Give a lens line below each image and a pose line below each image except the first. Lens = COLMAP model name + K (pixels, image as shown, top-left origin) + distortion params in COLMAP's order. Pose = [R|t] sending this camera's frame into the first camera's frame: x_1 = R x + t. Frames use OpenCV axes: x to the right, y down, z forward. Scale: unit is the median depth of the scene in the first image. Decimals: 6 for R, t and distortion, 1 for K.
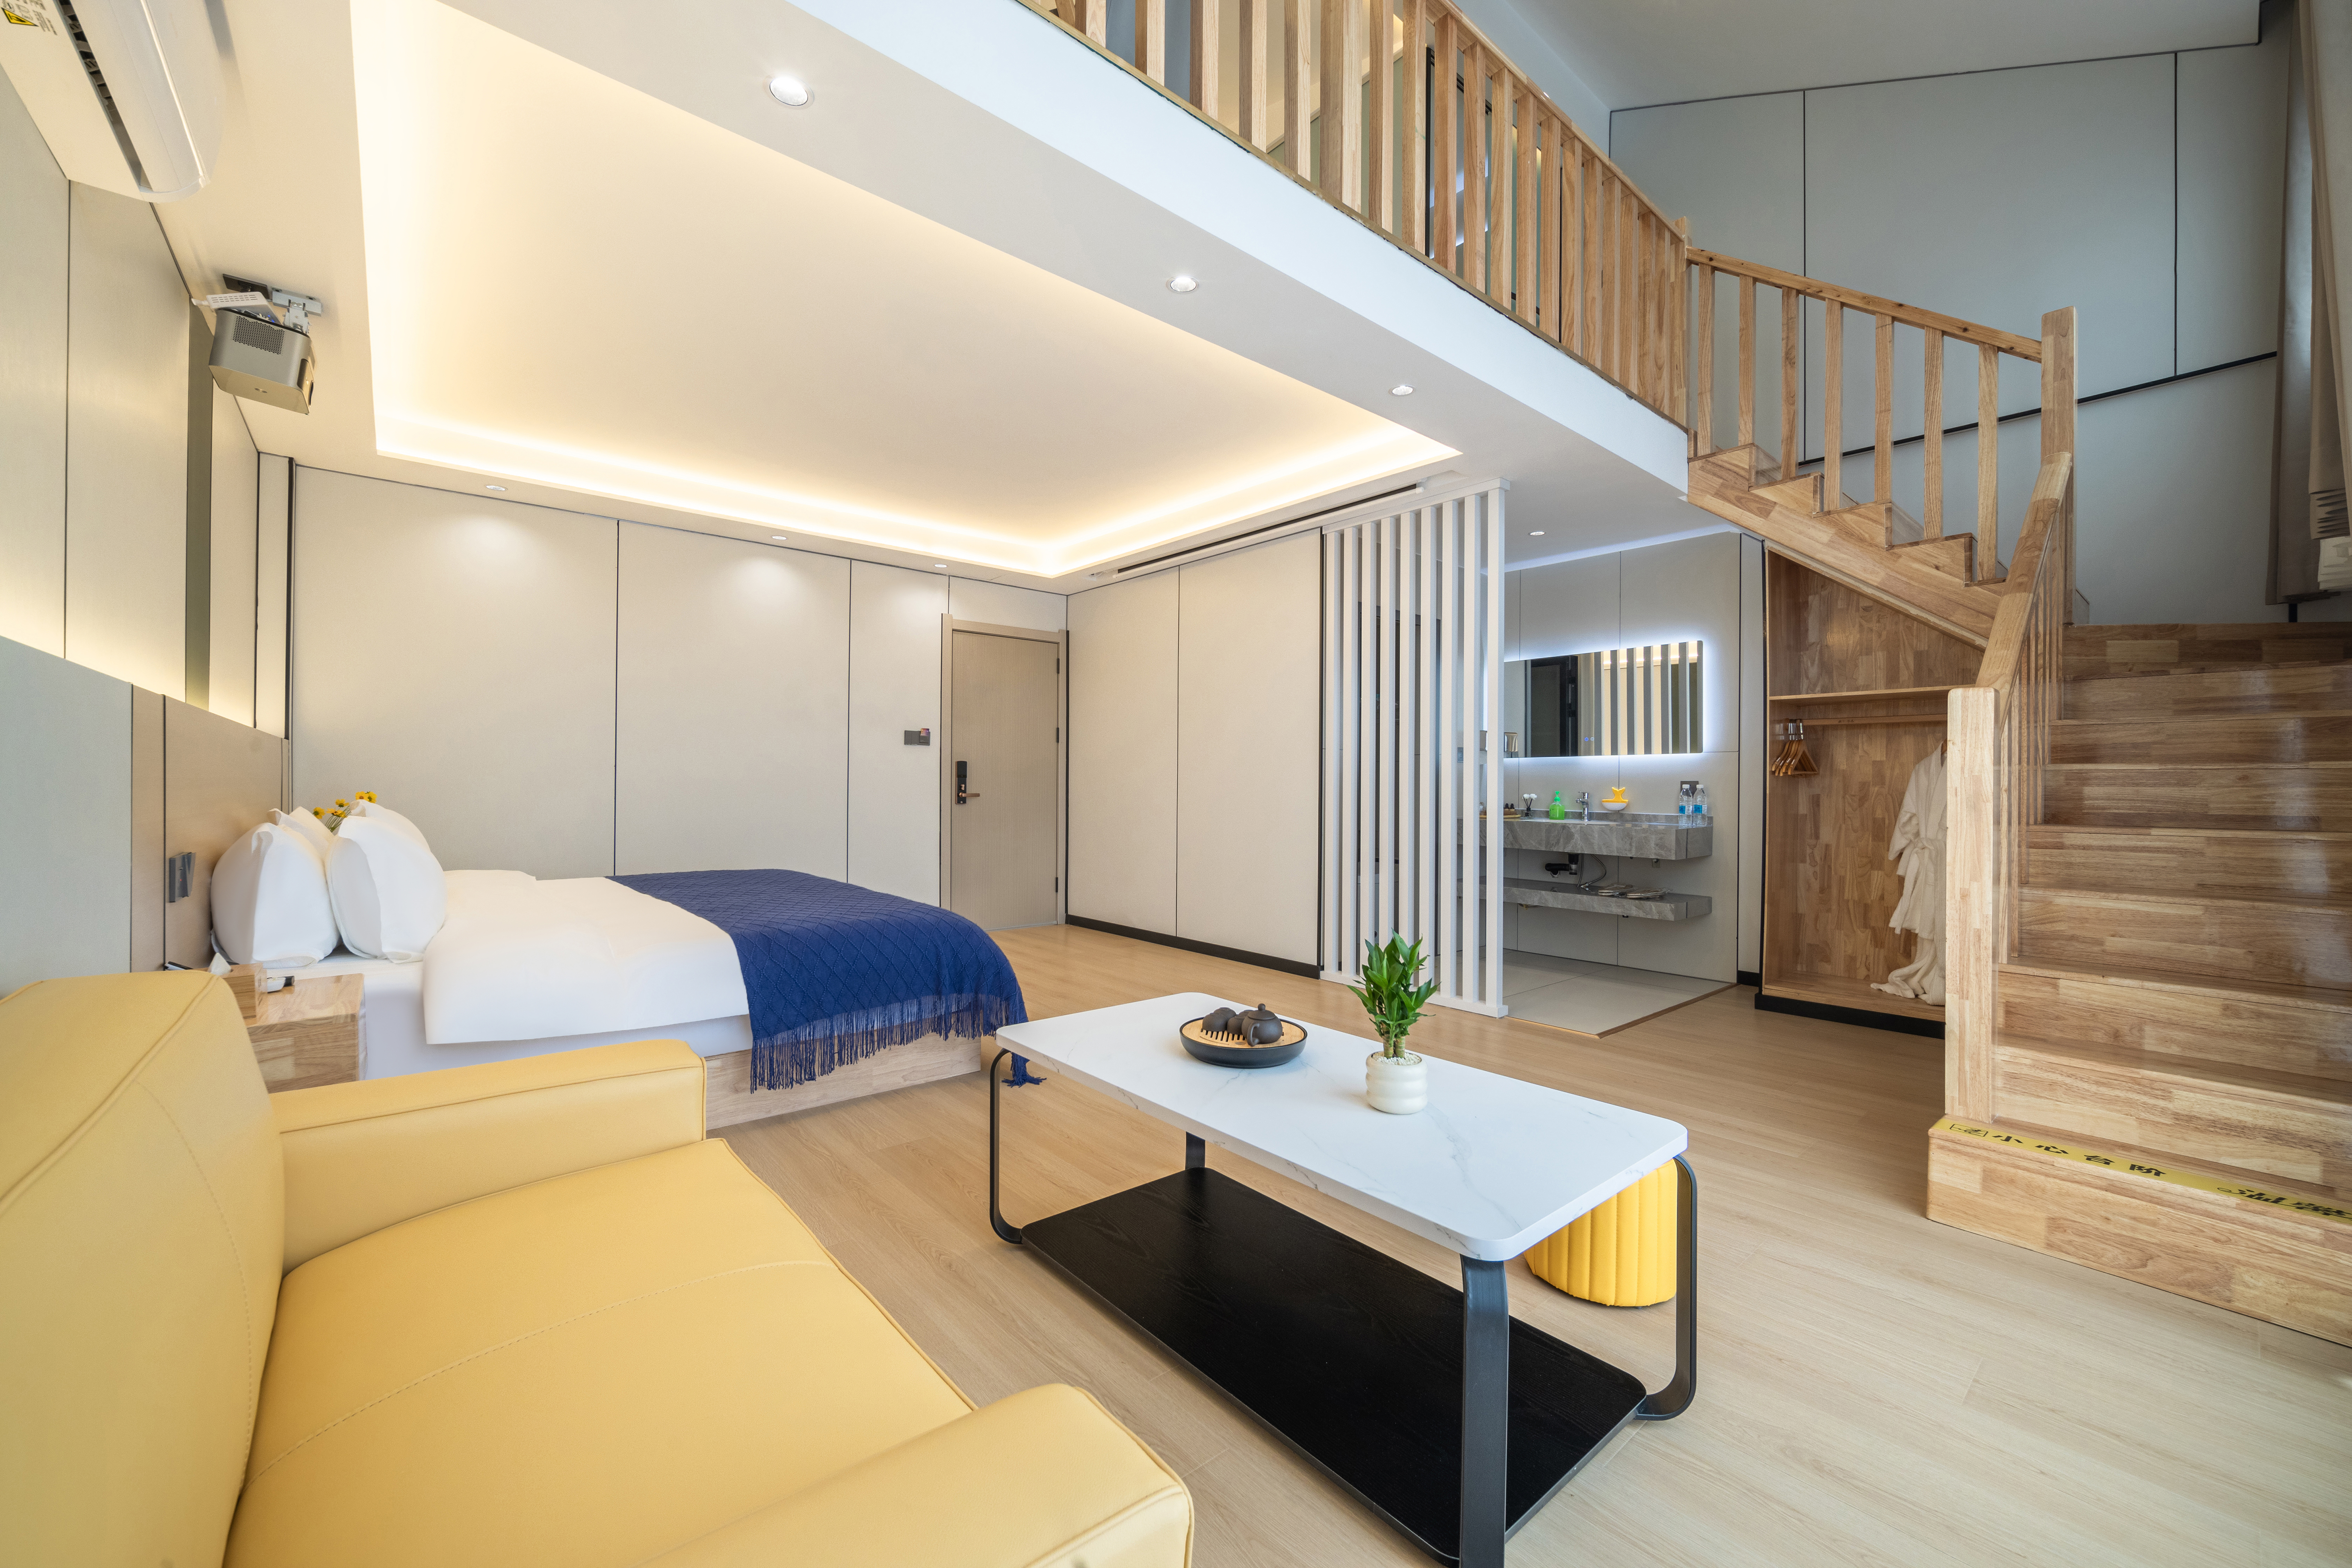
lens RADIAL K [[912.1, 0, 1160.4], [0, 912.1, 787.1], [0, 0, 1]] dist [-0.001186, -0.000615]
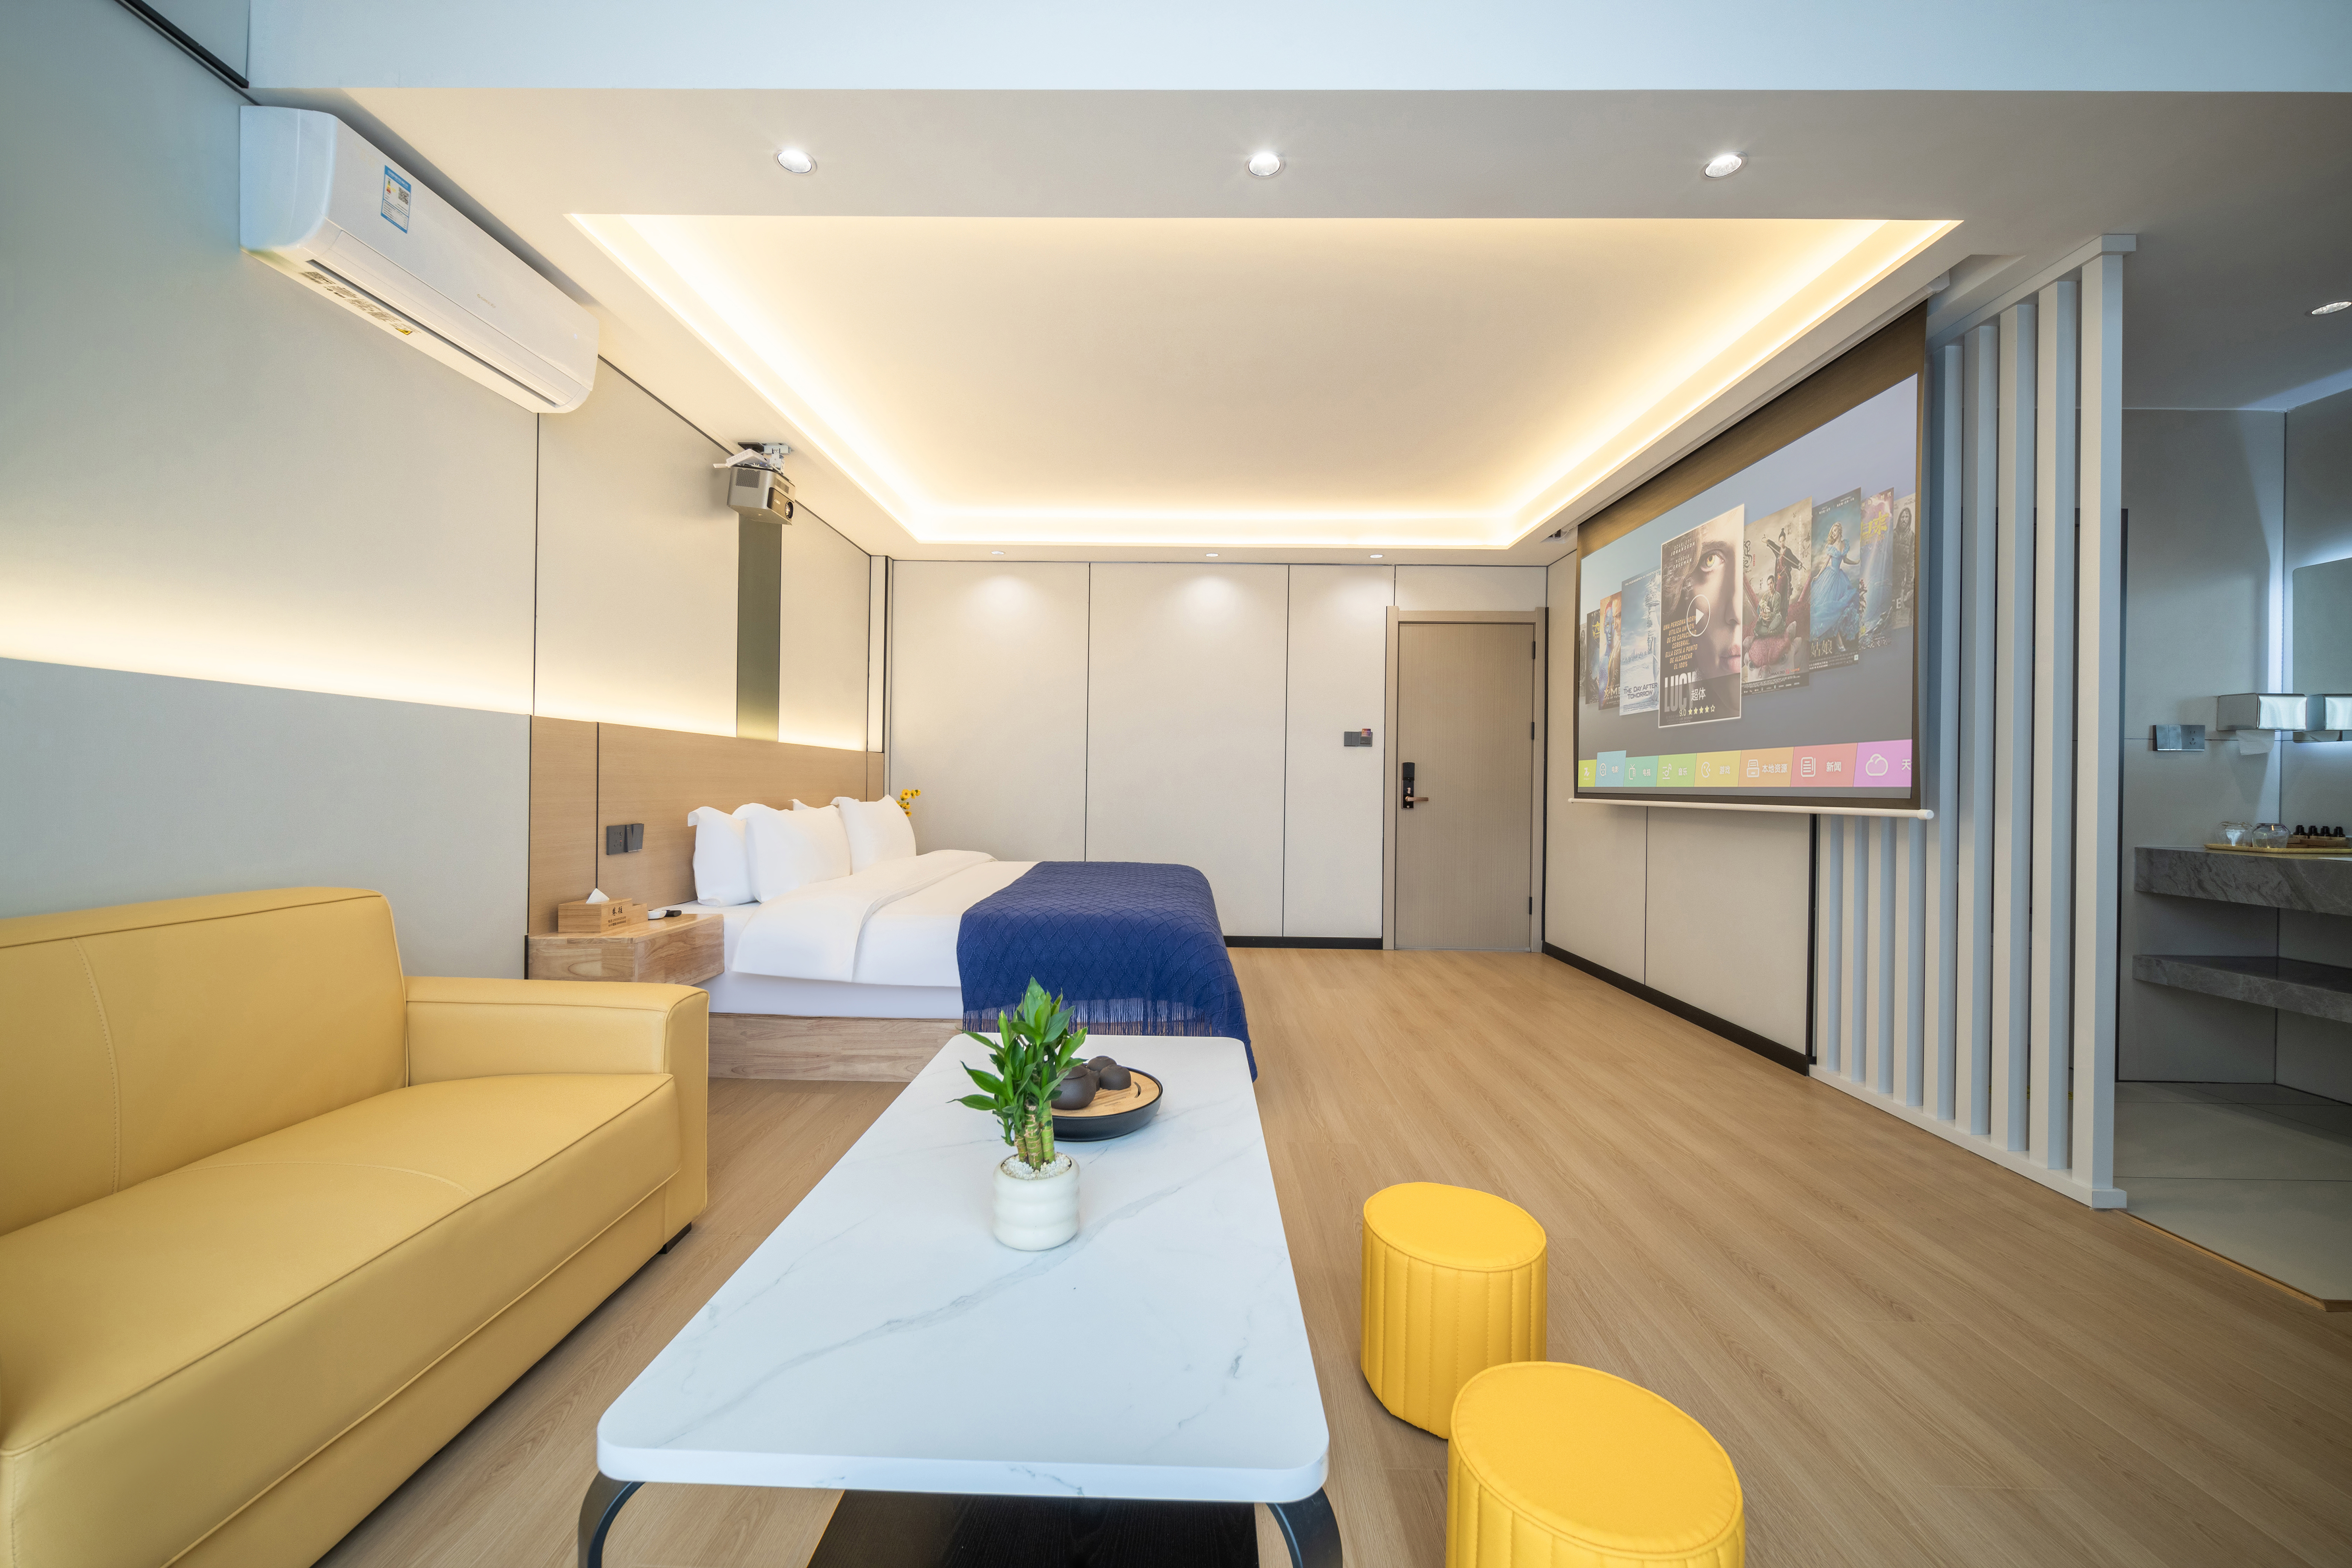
lens RADIAL K [[912.1, 0, 1160.4], [0, 912.1, 787.1], [0, 0, 1]] dist [-0.001186, -0.000615]
pose [[0.750896, 0.002673, -0.660415, 0.233102], [-0.008237, 0.999952, -0.005317, 0.003763], [0.660369, 0.009432, 0.750882, 0.156723]]
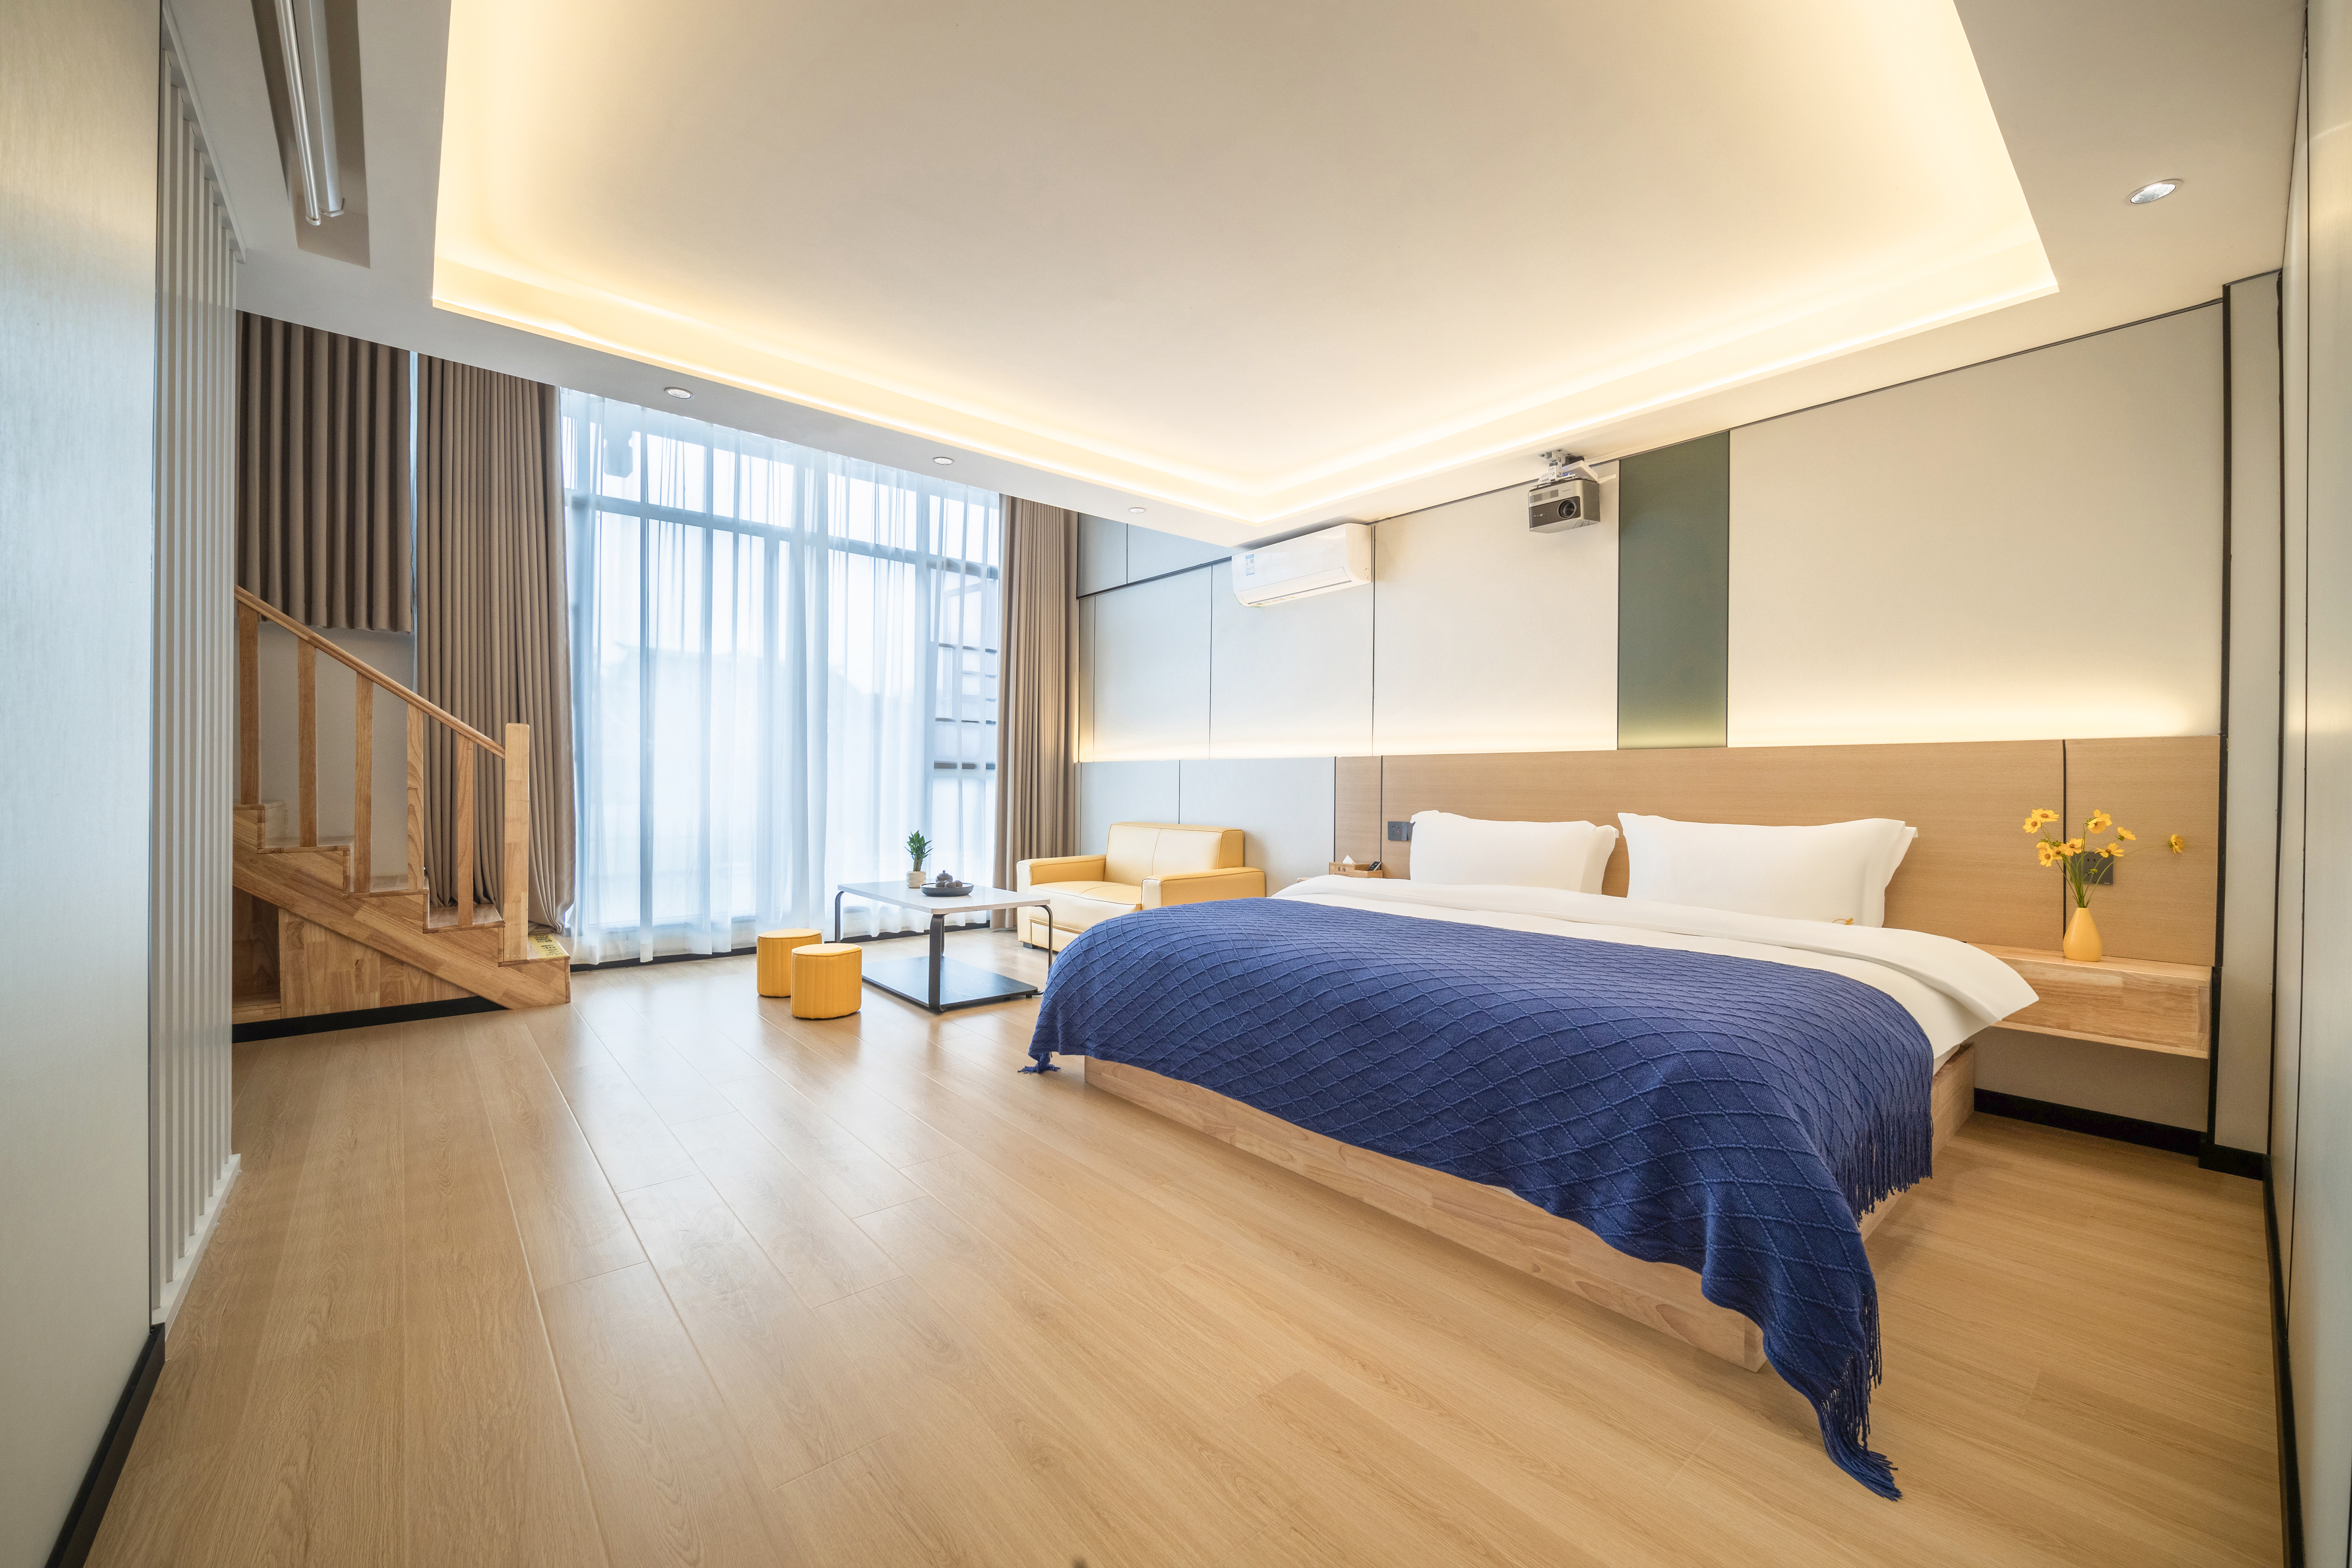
lens RADIAL K [[912.1, 0, 1160.4], [0, 912.1, 787.1], [0, 0, 1]] dist [-0.001186, -0.000615]
pose [[-0.999789, -0.020550, 0.000690, -0.164882], [-0.020550, 0.999789, 0.000081, -0.001019], [-0.000692, 0.000067, -1.000000, 1.203683]]
